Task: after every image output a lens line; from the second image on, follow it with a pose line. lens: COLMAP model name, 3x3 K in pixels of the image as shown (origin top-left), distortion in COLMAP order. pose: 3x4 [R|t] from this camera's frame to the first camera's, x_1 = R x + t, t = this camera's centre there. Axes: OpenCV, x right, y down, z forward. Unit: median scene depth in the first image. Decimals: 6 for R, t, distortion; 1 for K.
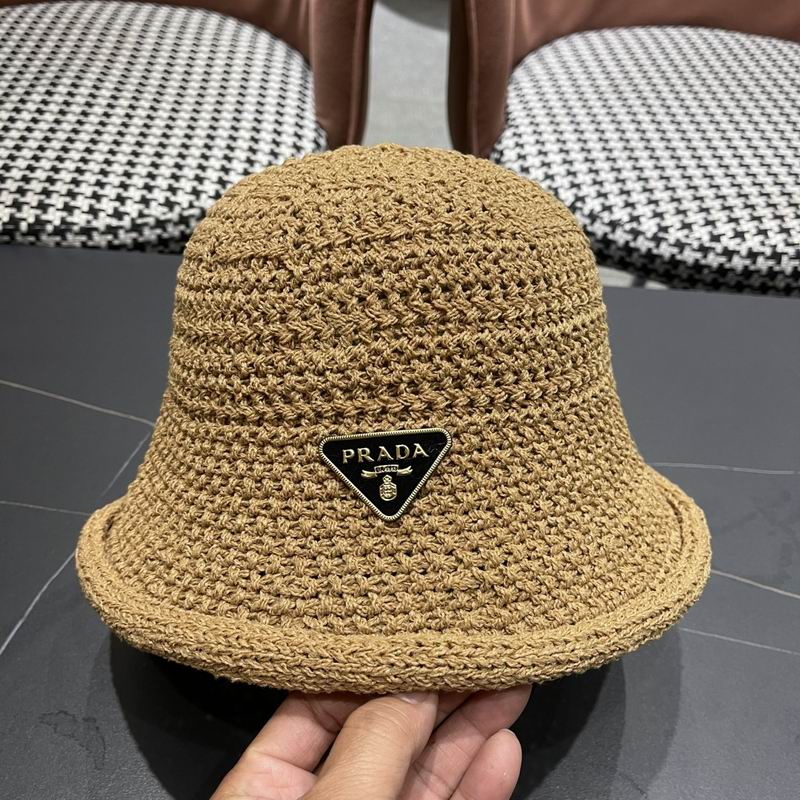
lens RADIAL K [[836.4, 0, 410.9], [0, 836.4, 411.2], [0, 0, 1]] dist [0.017717, 0.000000]
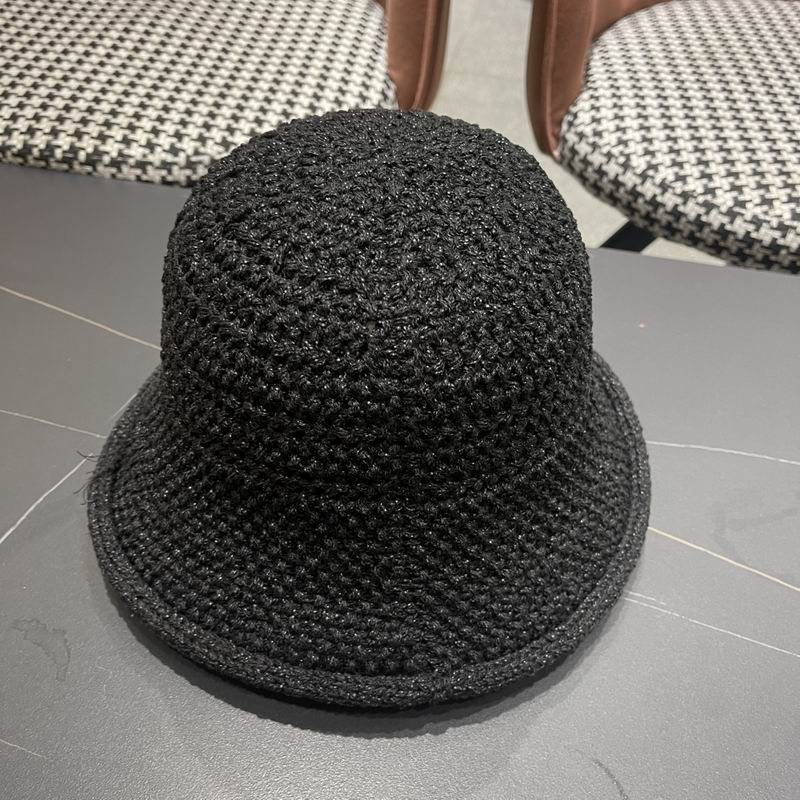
lens RADIAL K [[836.4, 0, 401.0], [0, 836.4, 413.4], [0, 0, 1]] dist [0.017717, 0.000000]
pose [[0.988801, 0.096670, -0.113703, 0.058424], [-0.095170, 0.995288, 0.018557, 0.030801], [0.114961, -0.007528, 0.993341, 0.036176]]
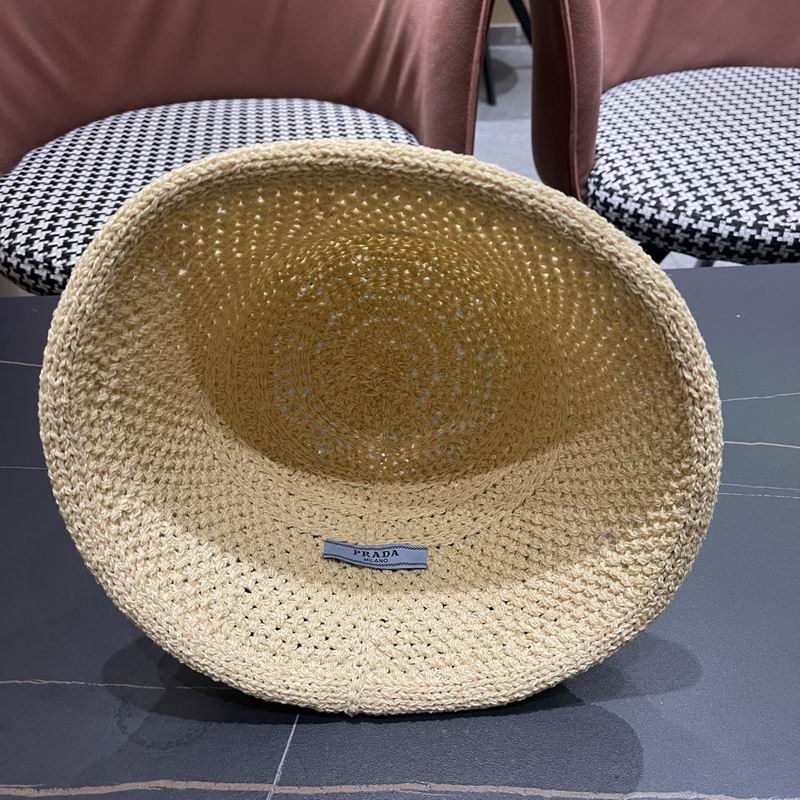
lens RADIAL K [[836.4, 0, 403.1], [0, 836.4, 403.3], [0, 0, 1]] dist [0.017717, 0.000000]
pose [[0.993236, -0.114259, 0.020674, -0.238283], [0.115936, 0.985728, -0.122065, 0.116196], [-0.006432, 0.123636, 0.992307, -0.107813]]
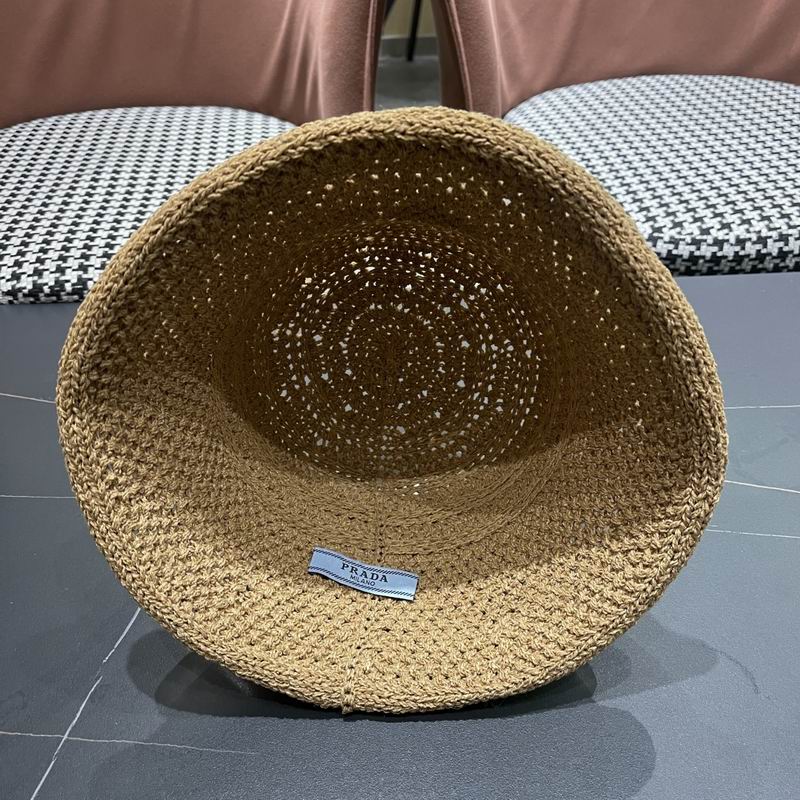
lens RADIAL K [[836.4, 0, 405.0], [0, 836.4, 404.2], [0, 0, 1]] dist [0.017717, 0.000000]
pose [[0.993759, -0.110775, 0.013149, -0.072605], [0.111542, 0.985147, -0.130552, 0.118776], [0.001508, 0.131204, 0.991354, -0.076388]]
